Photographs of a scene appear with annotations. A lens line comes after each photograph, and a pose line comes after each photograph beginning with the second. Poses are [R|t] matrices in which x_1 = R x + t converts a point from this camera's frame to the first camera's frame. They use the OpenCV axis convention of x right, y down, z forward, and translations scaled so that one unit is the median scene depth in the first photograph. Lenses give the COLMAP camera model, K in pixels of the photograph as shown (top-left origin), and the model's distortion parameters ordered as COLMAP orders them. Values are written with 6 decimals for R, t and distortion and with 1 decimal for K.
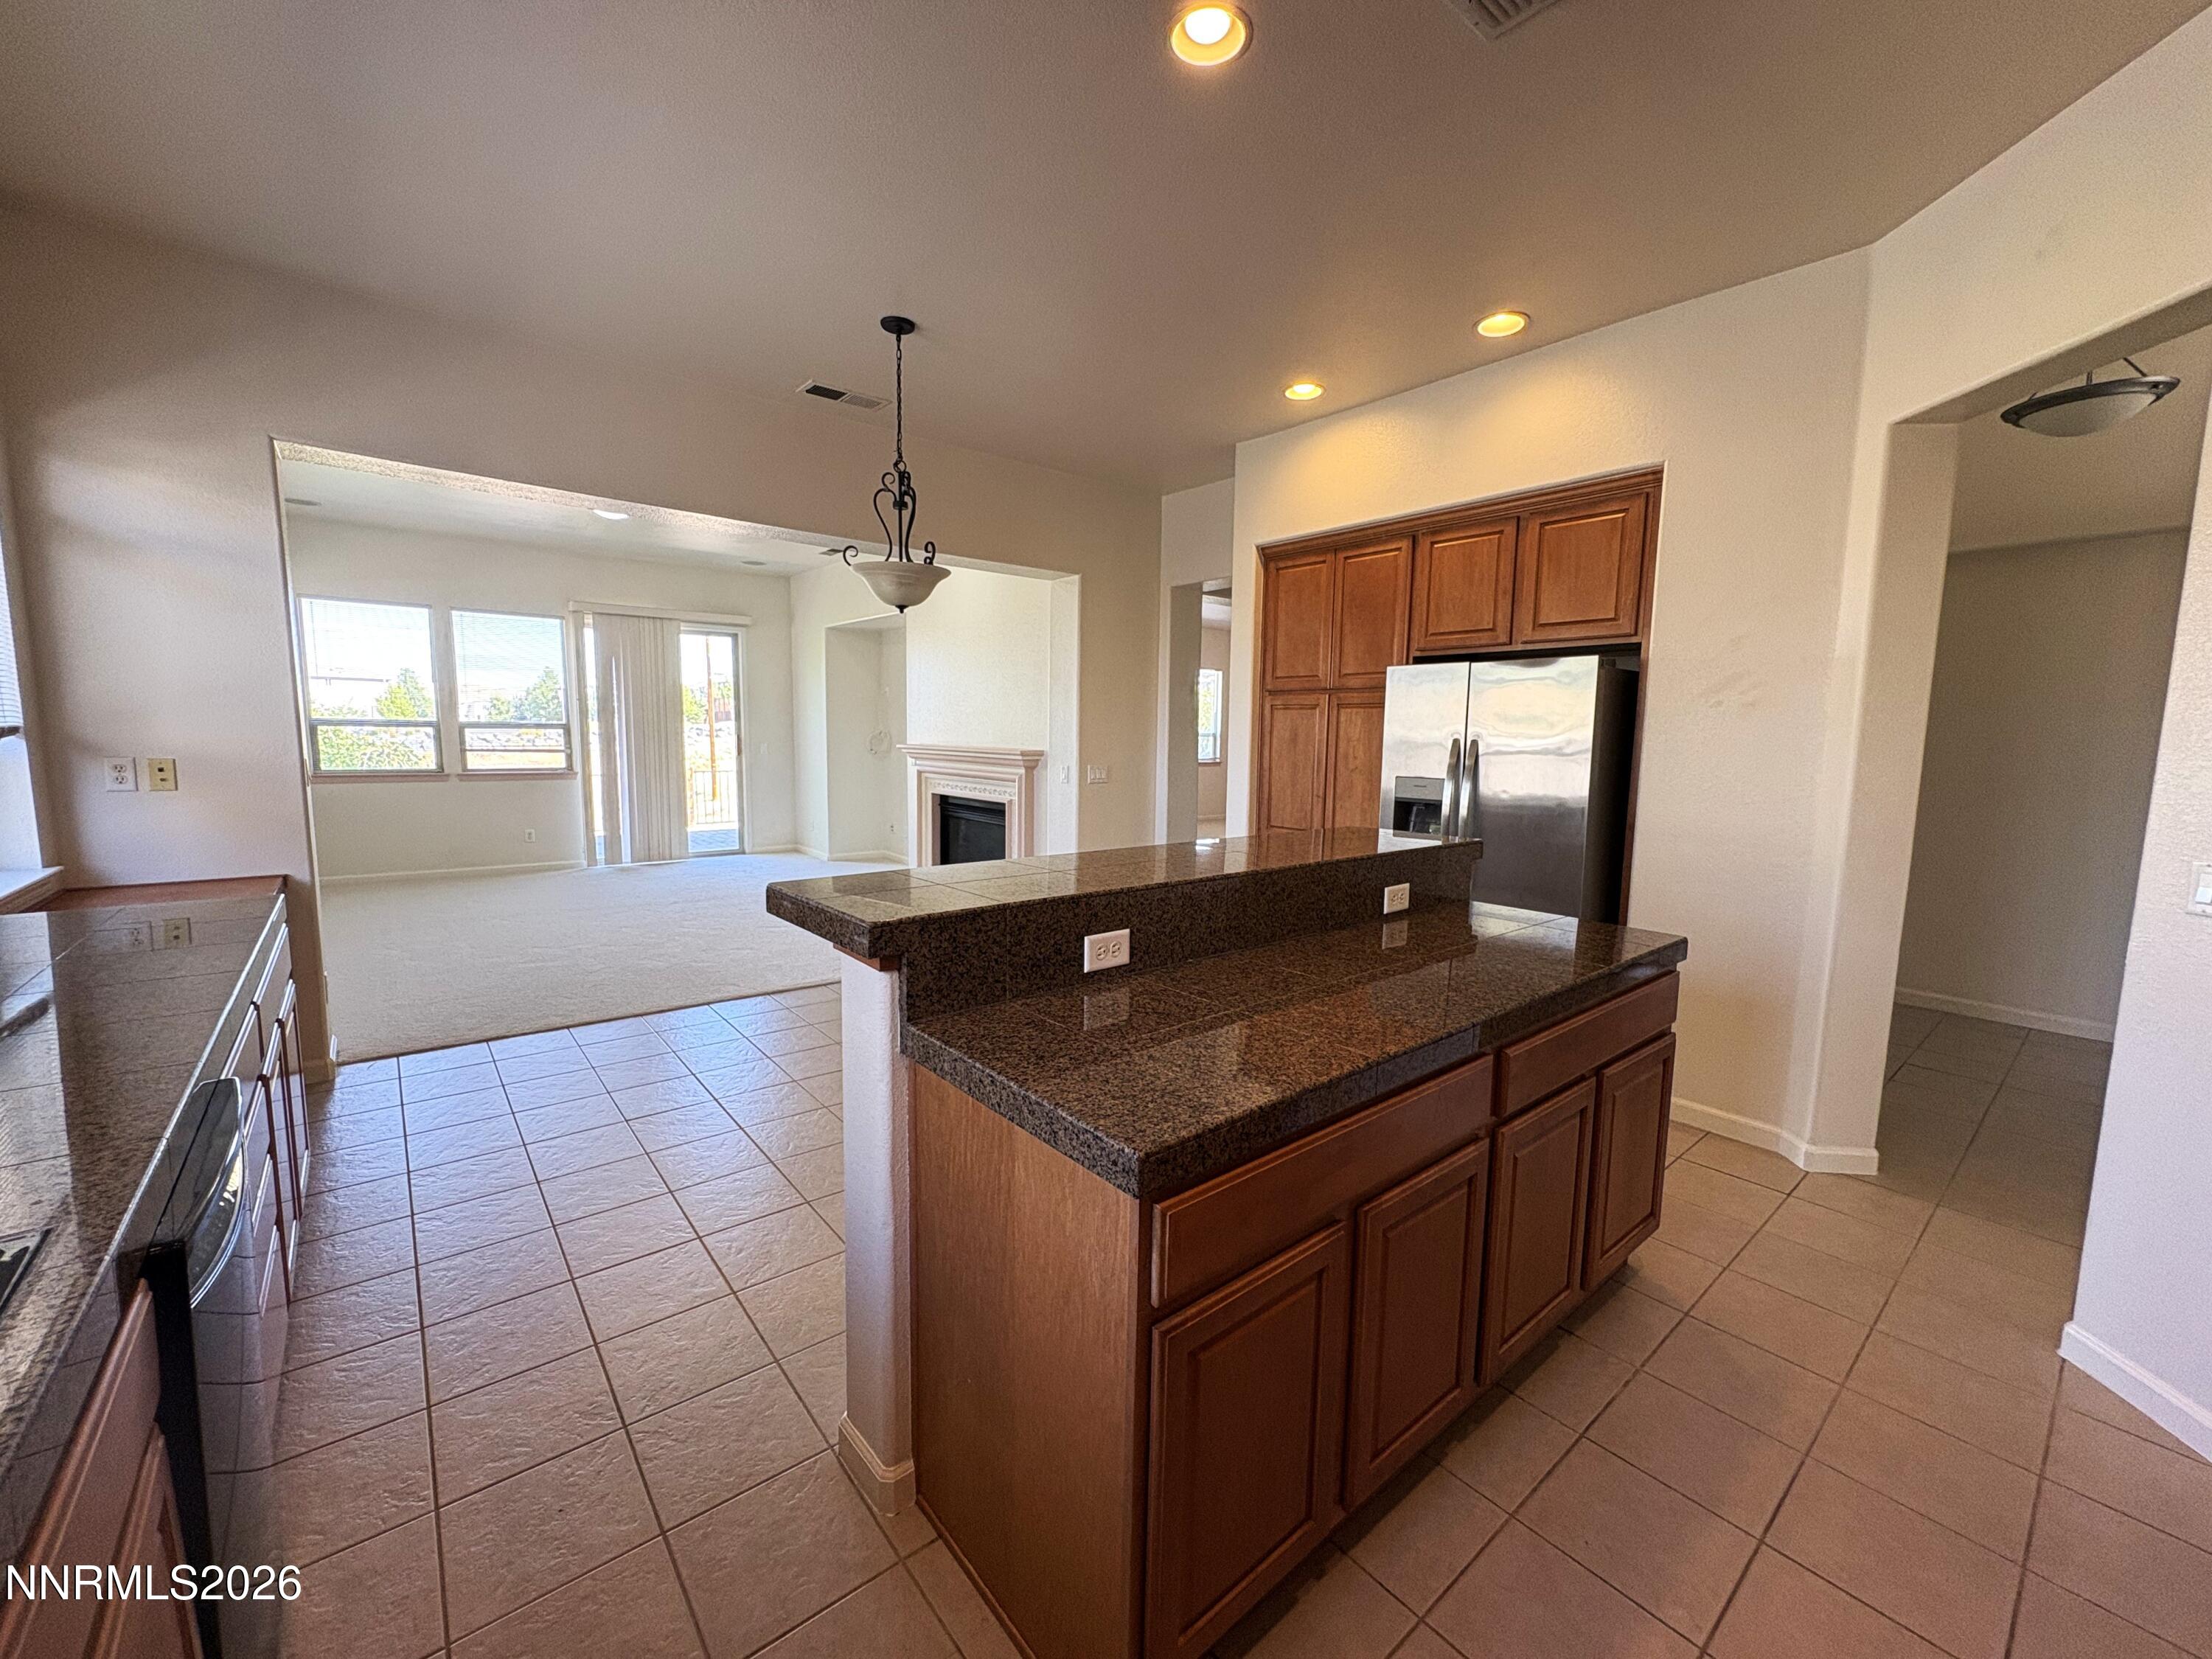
lens RADIAL K [[879.7, 0, 1106.0], [0, 879.7, 829.5], [0, 0, 1]] dist [0.001133, 0.000105]
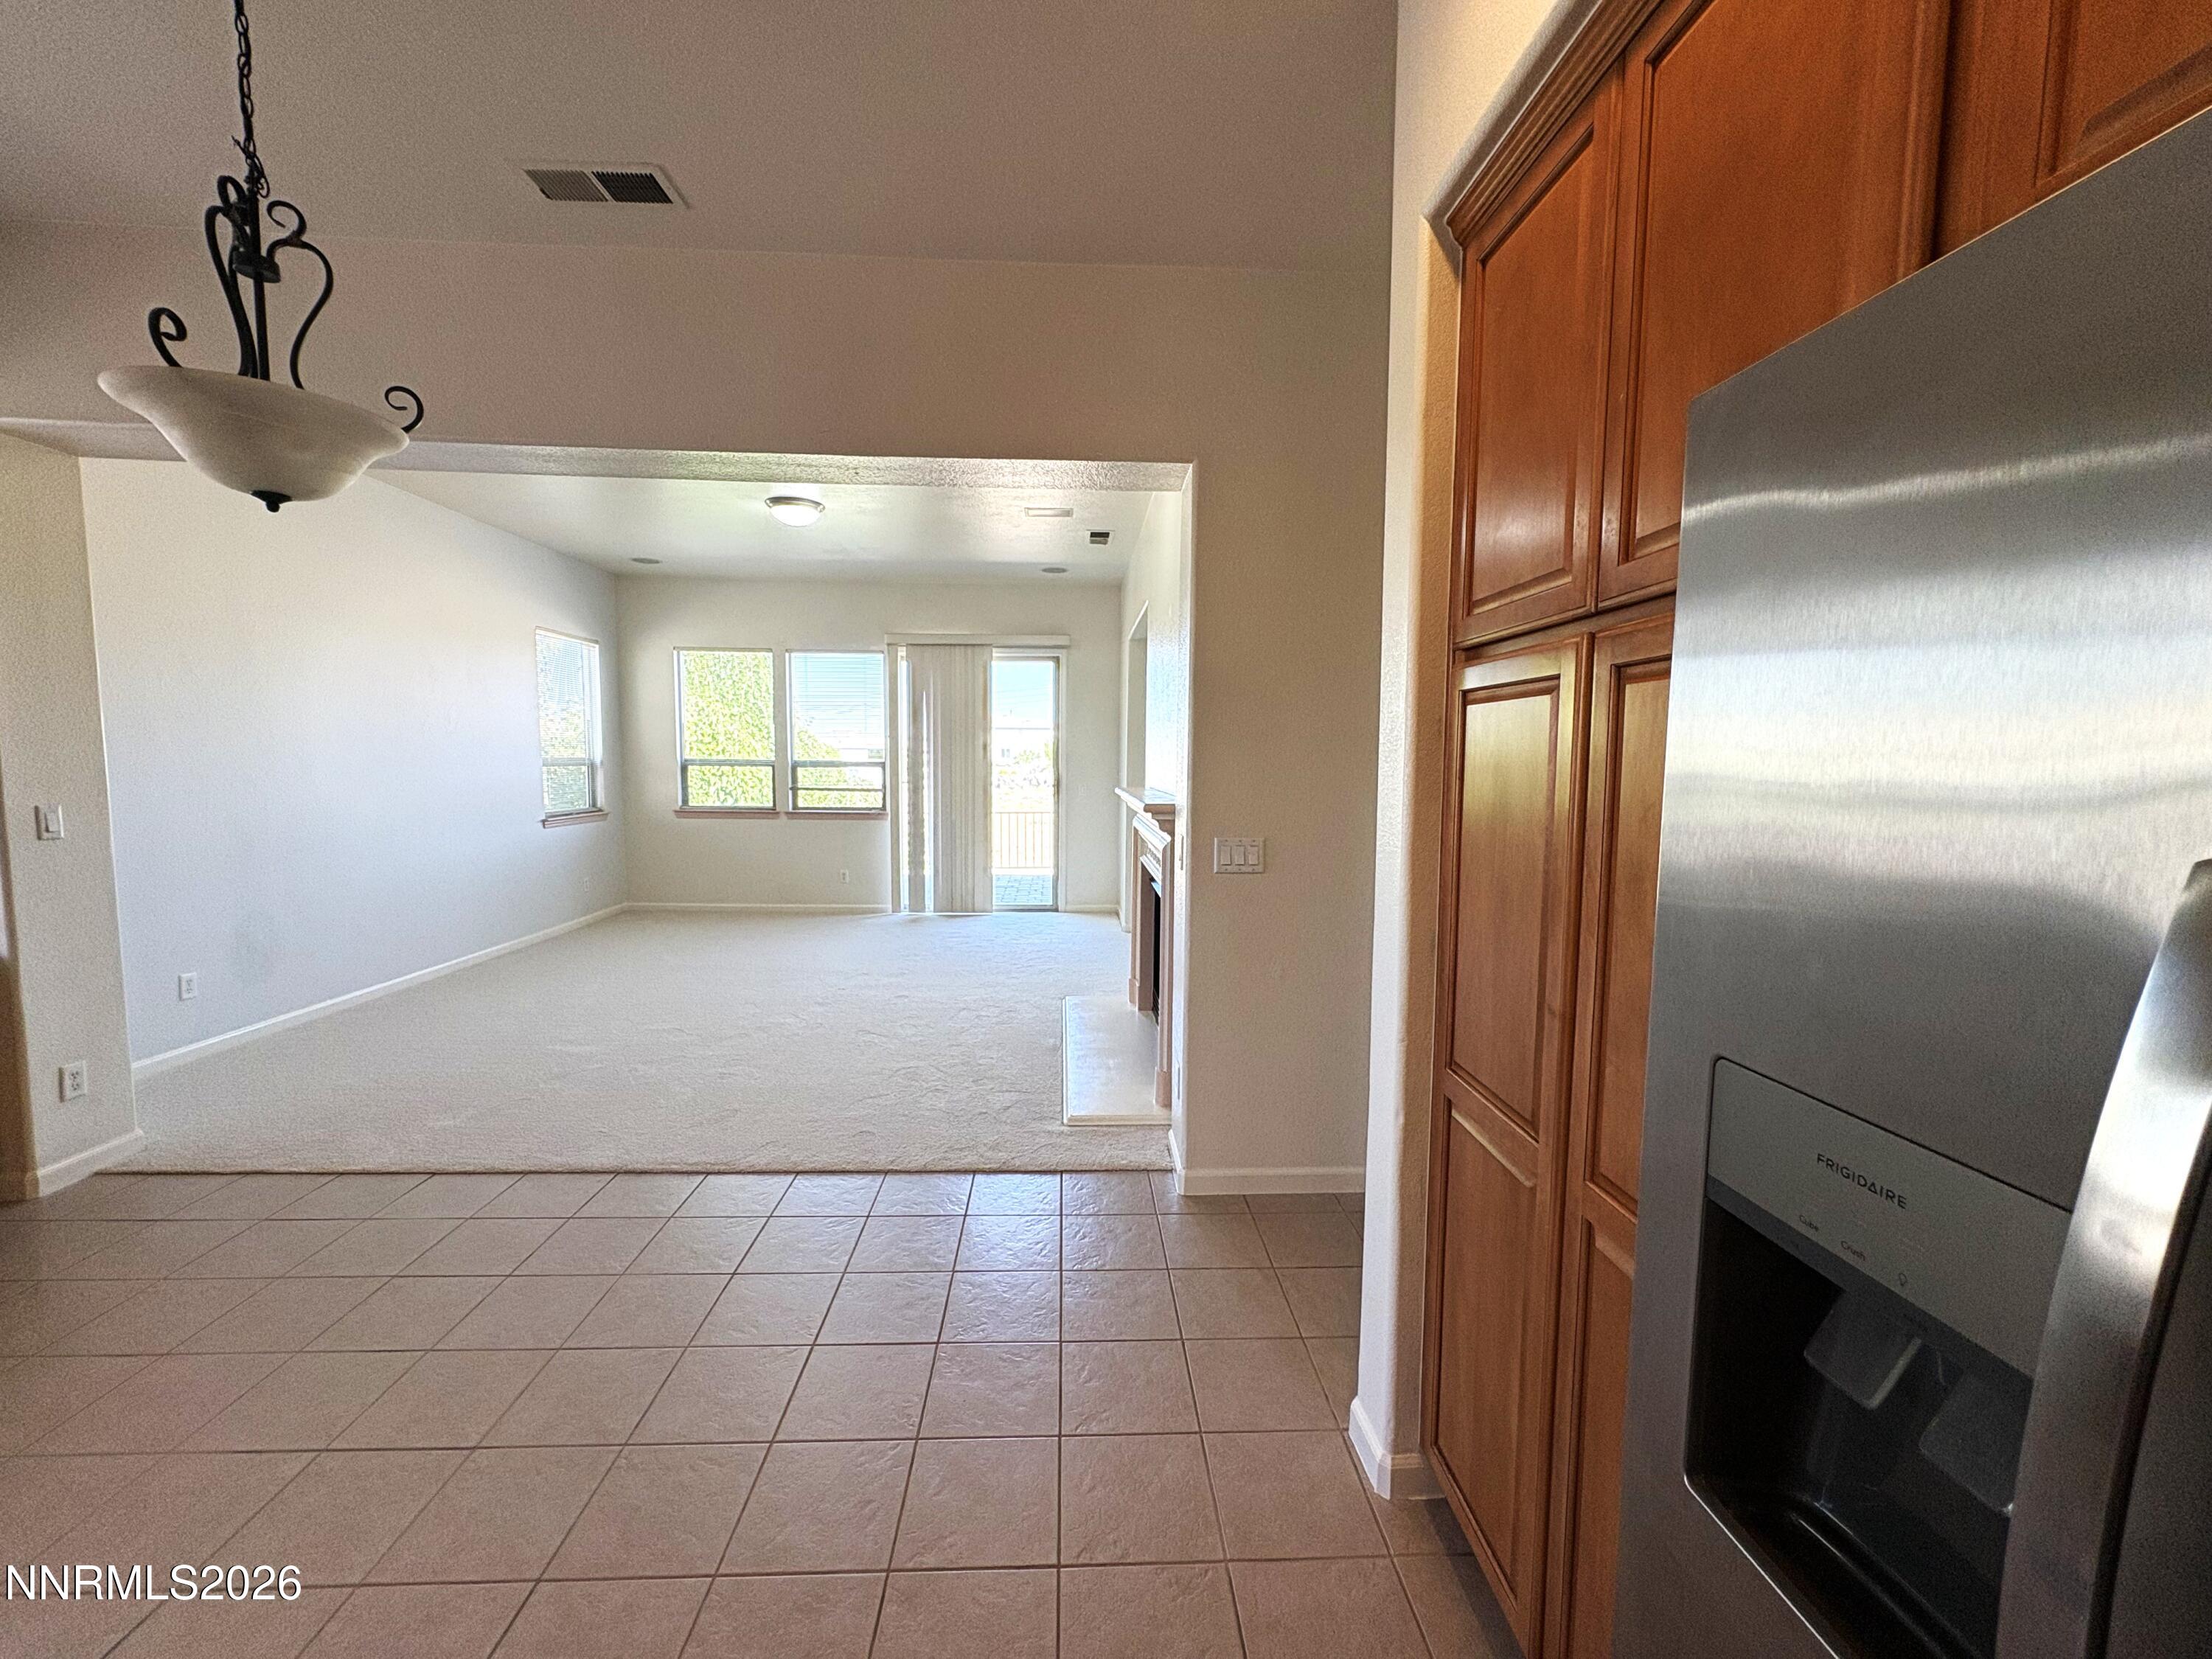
lens RADIAL K [[879.7, 0, 1106.0], [0, 879.7, 829.5], [0, 0, 1]] dist [0.001133, 0.000105]
pose [[0.797979, 0.039317, -0.601402, 0.236810], [-0.062900, 0.997853, -0.018225, -0.065496], [0.599394, 0.052372, 0.798739, 0.567402]]
